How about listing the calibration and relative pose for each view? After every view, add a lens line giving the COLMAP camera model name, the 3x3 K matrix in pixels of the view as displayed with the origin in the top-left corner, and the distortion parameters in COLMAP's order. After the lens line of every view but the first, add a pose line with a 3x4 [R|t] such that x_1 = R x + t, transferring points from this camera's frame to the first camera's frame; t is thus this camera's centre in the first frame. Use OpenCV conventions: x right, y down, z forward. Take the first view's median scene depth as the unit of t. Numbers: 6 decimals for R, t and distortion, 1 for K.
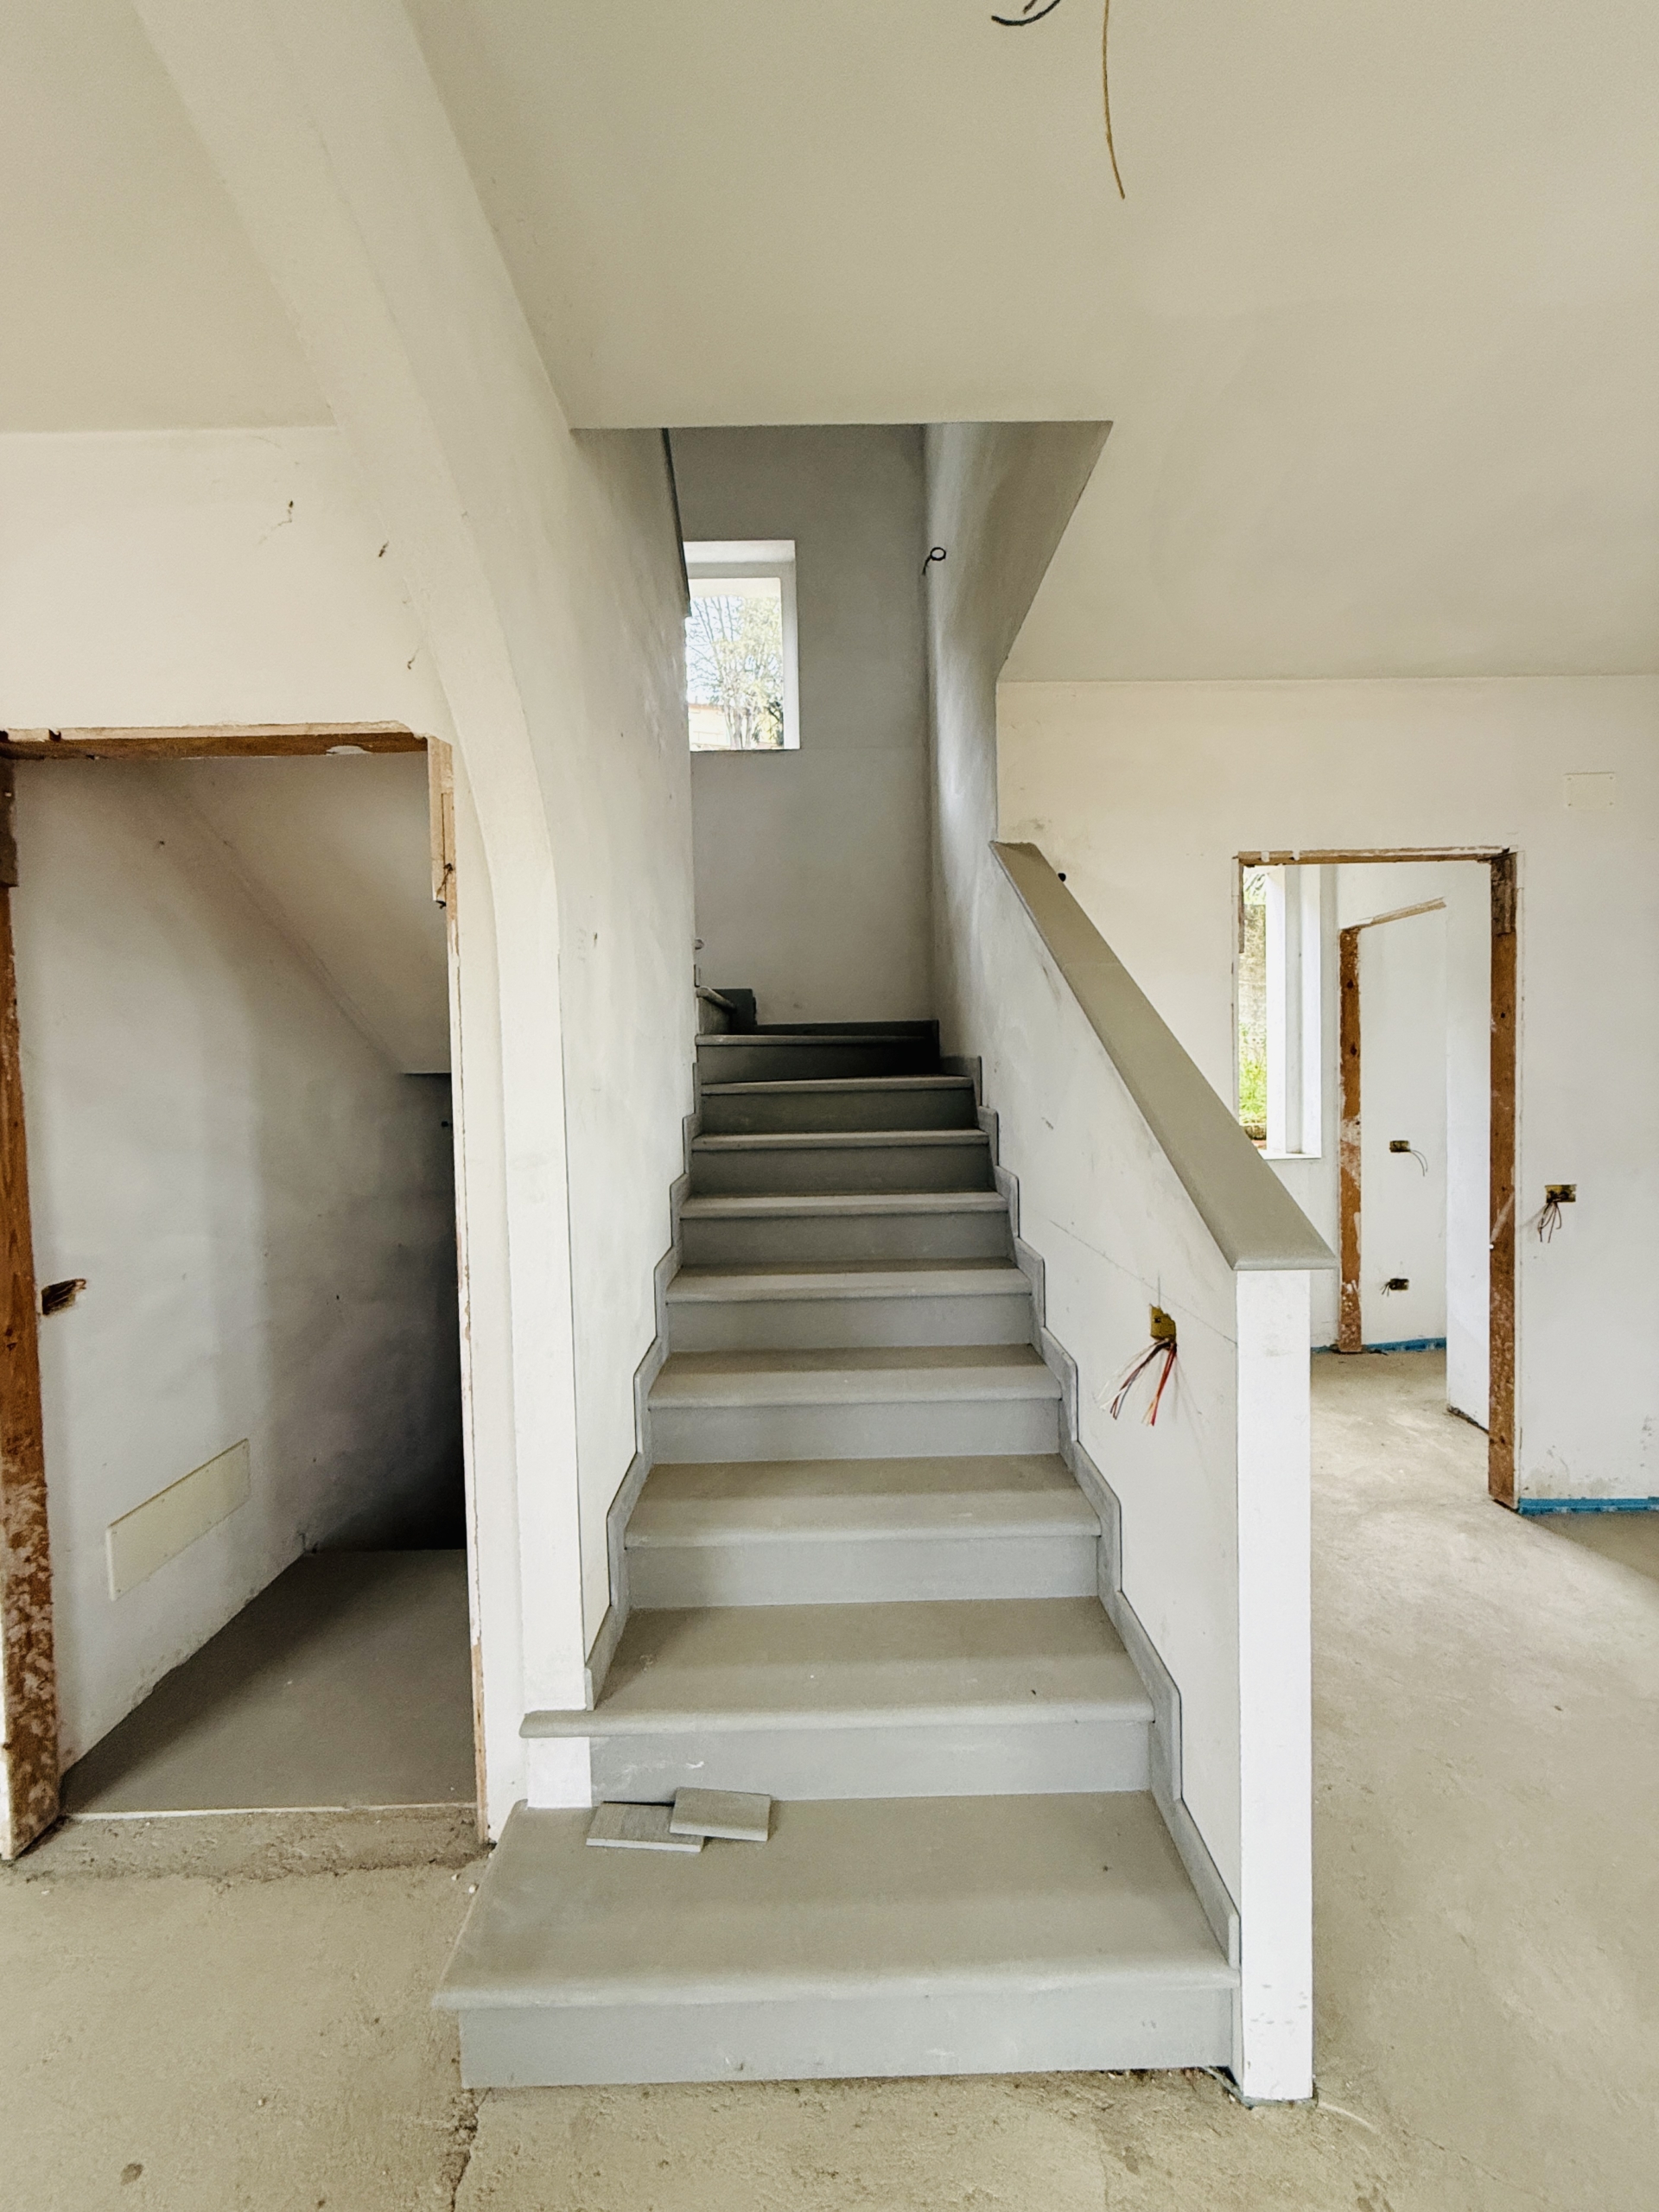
lens RADIAL K [[888.8, 0, 827.9], [0, 888.8, 1103.6], [0, 0, 1]] dist [0.003459, 0.000355]
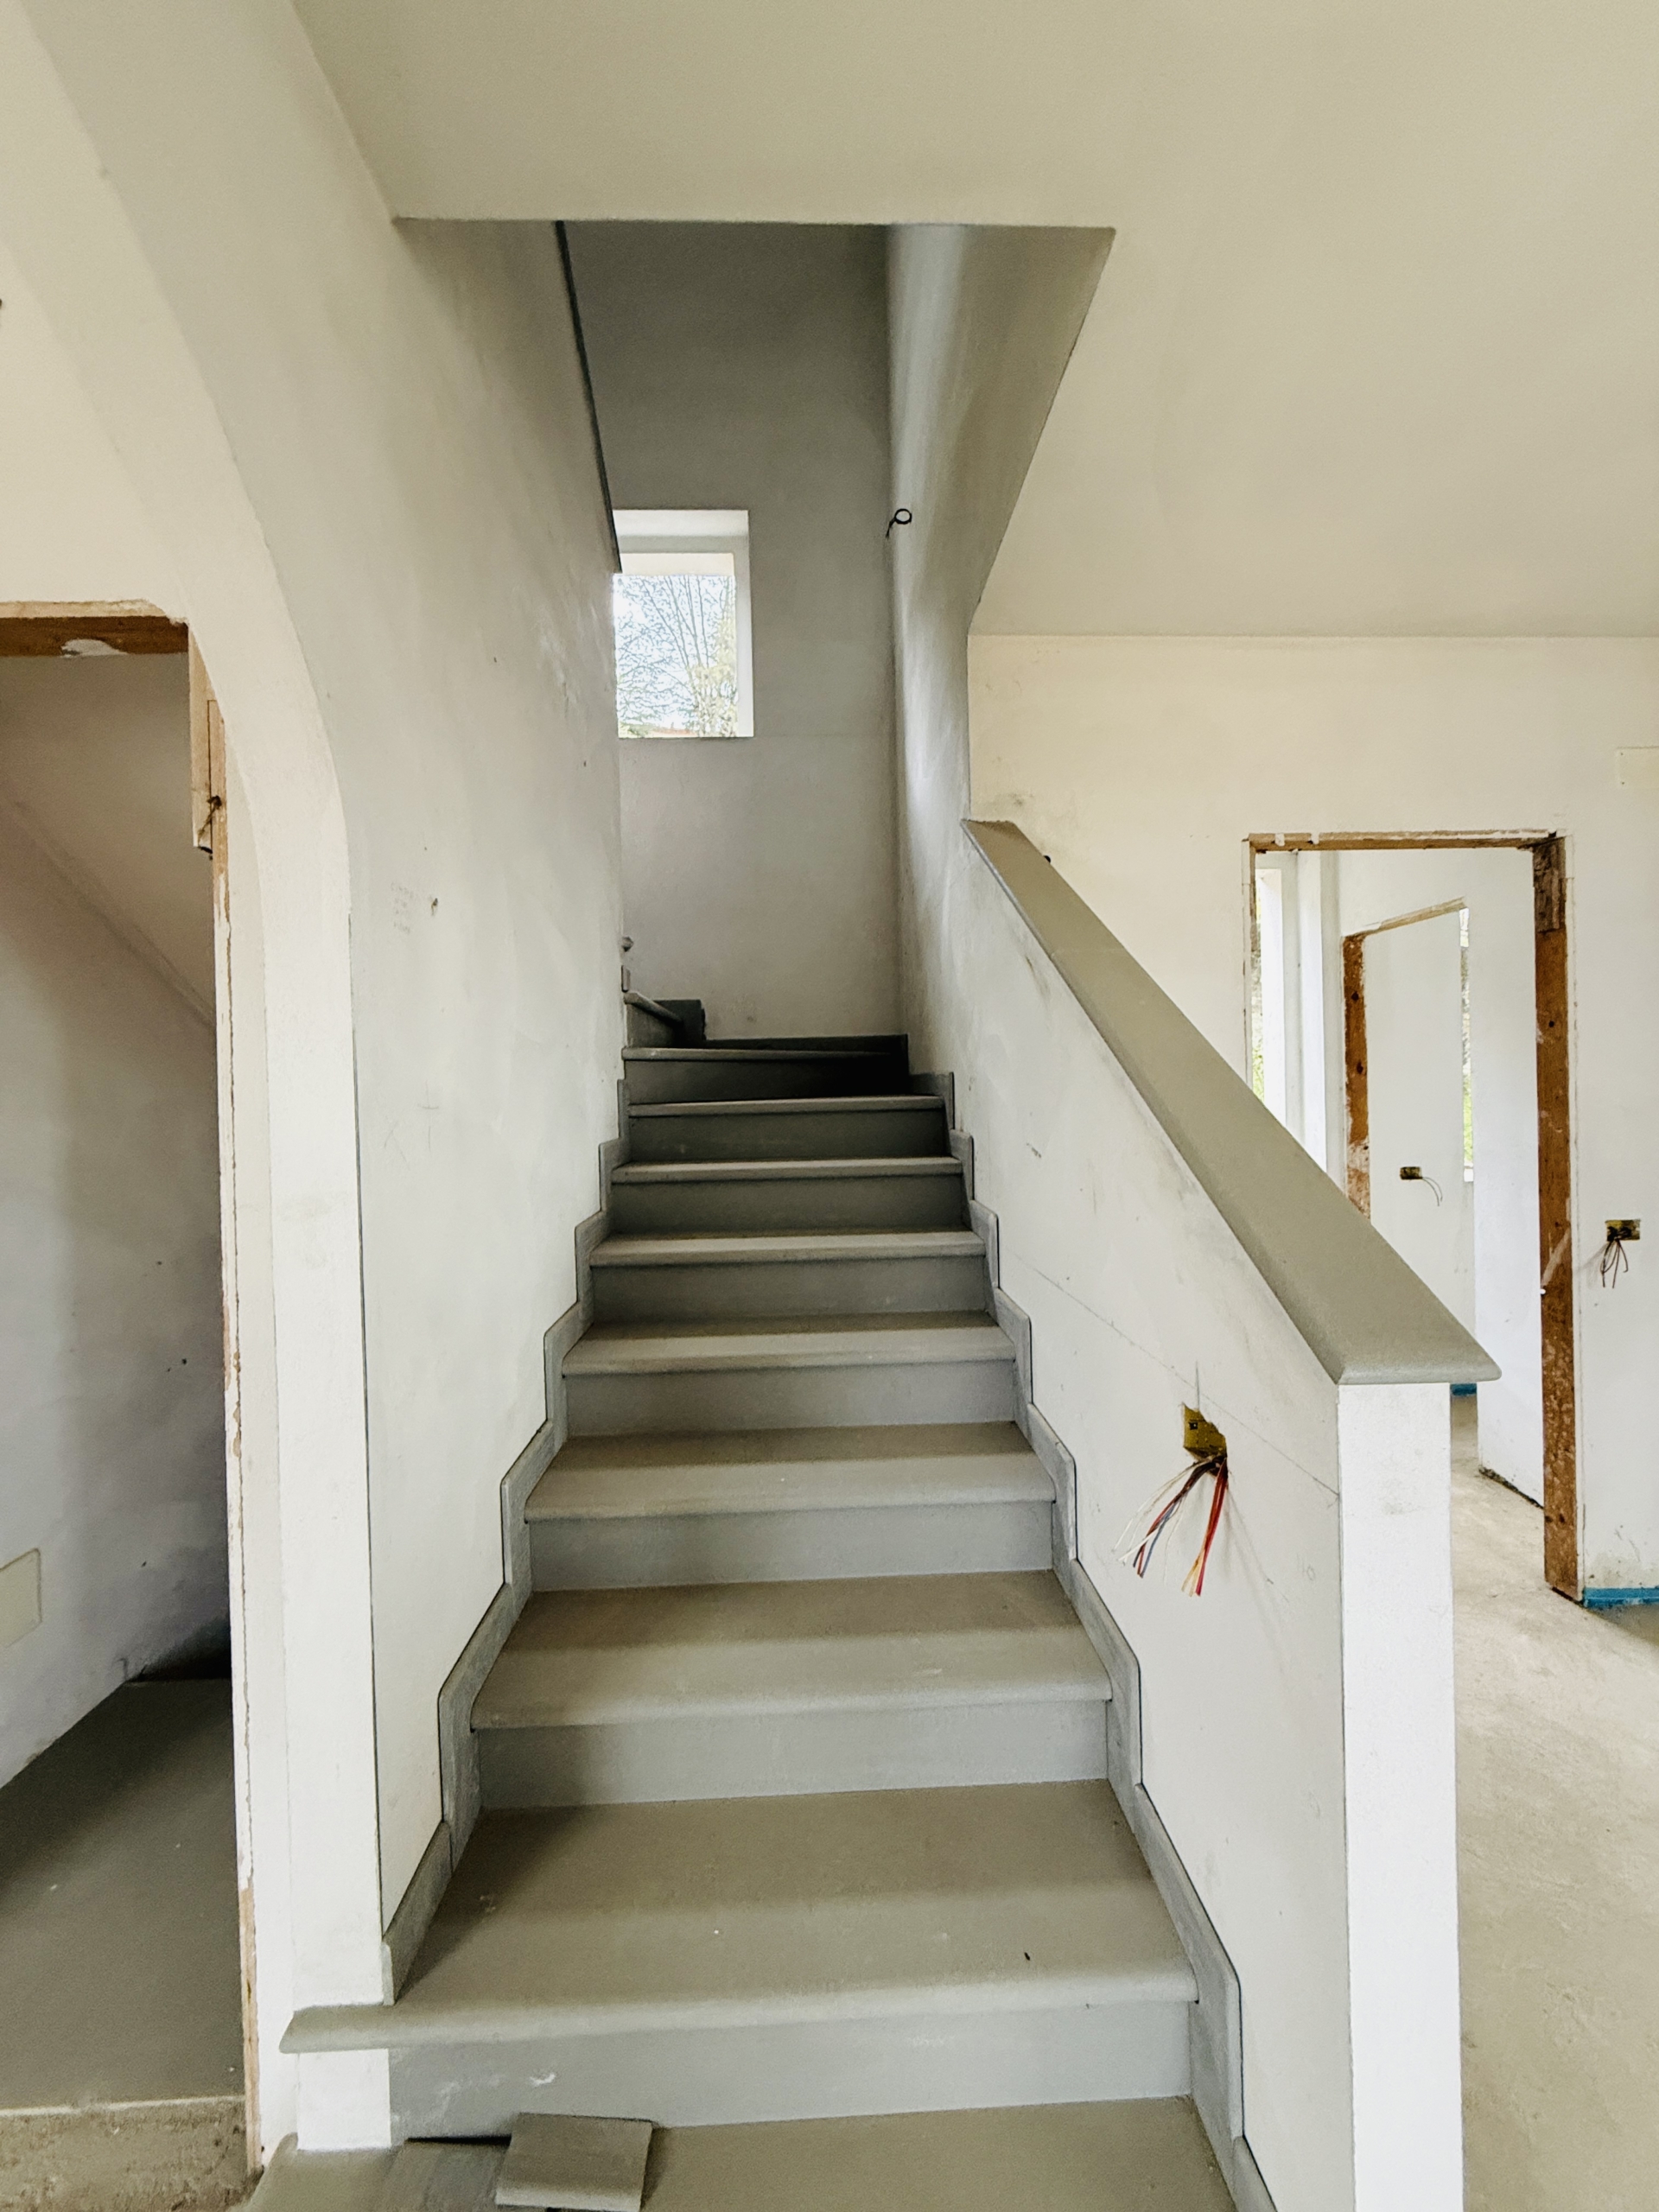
lens RADIAL K [[888.8, 0, 829.4], [0, 888.8, 1103.6], [0, 0, 1]] dist [0.003459, 0.000355]
pose [[0.999632, -0.001069, 0.027100, 0.038646], [0.001820, 0.999614, -0.027716, 0.001564], [-0.027060, 0.027755, 0.999248, 0.191330]]
